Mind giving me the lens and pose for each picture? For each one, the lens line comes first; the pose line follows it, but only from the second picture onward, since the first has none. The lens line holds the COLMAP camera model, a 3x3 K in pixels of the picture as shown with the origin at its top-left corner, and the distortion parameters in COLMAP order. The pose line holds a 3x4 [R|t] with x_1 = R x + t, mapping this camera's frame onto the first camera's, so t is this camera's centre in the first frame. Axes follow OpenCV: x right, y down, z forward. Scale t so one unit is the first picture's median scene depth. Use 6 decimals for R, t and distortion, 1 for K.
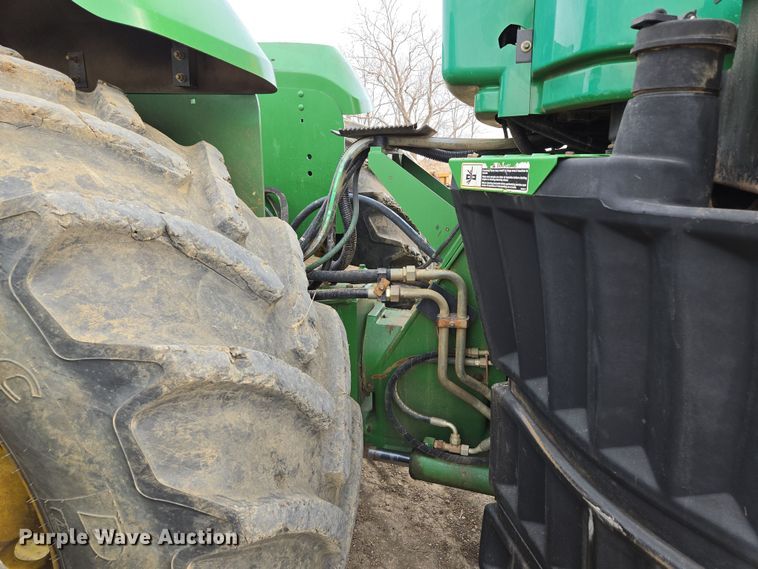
lens RADIAL K [[521.9, 0, 378.7], [0, 521.9, 300.3], [0, 0, 1]] dist [0.046999, -0.002947]
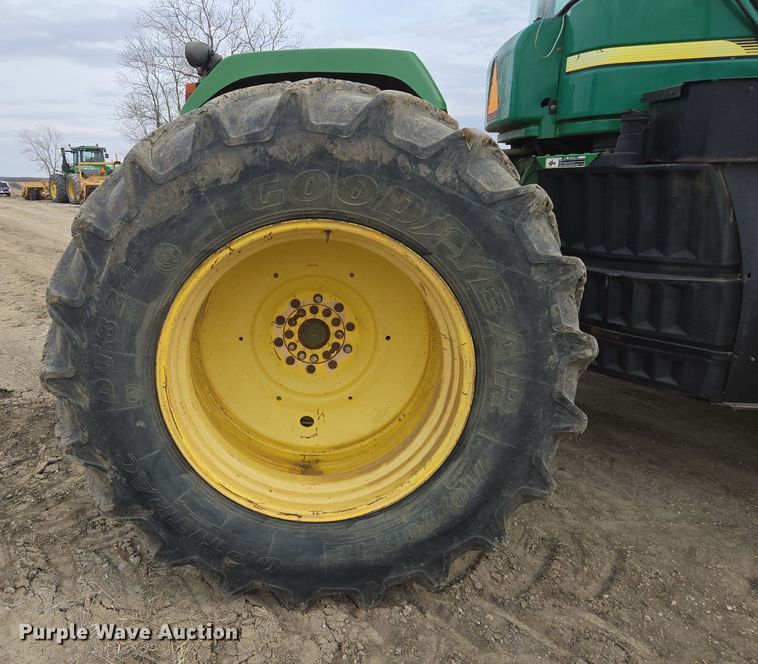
lens RADIAL K [[625.7, 0, 323.4], [0, 625.7, 360.0], [0, 0, 1]] dist [0.076375, -0.000259]
pose [[0.978519, -0.064571, 0.195782, -0.953404], [0.061904, 0.997887, 0.019717, 0.355781], [-0.196642, -0.007173, 0.980449, -1.103799]]
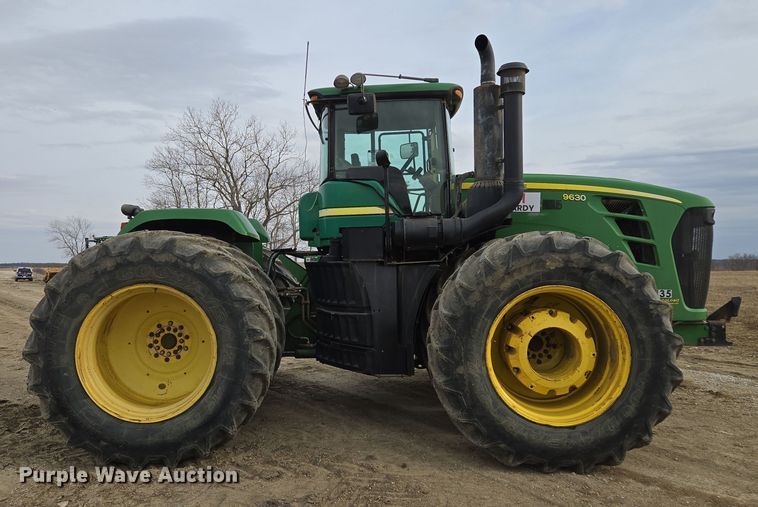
lens RADIAL K [[610.6, 0, 379.0], [0, 610.6, 253.5], [0, 0, 1]] dist [0.022889, -0.006545]
pose [[0.962070, -0.009903, 0.272622, -0.472169], [0.084247, 0.961278, -0.262387, 0.802383], [-0.259467, 0.275403, 0.925651, -2.835308]]
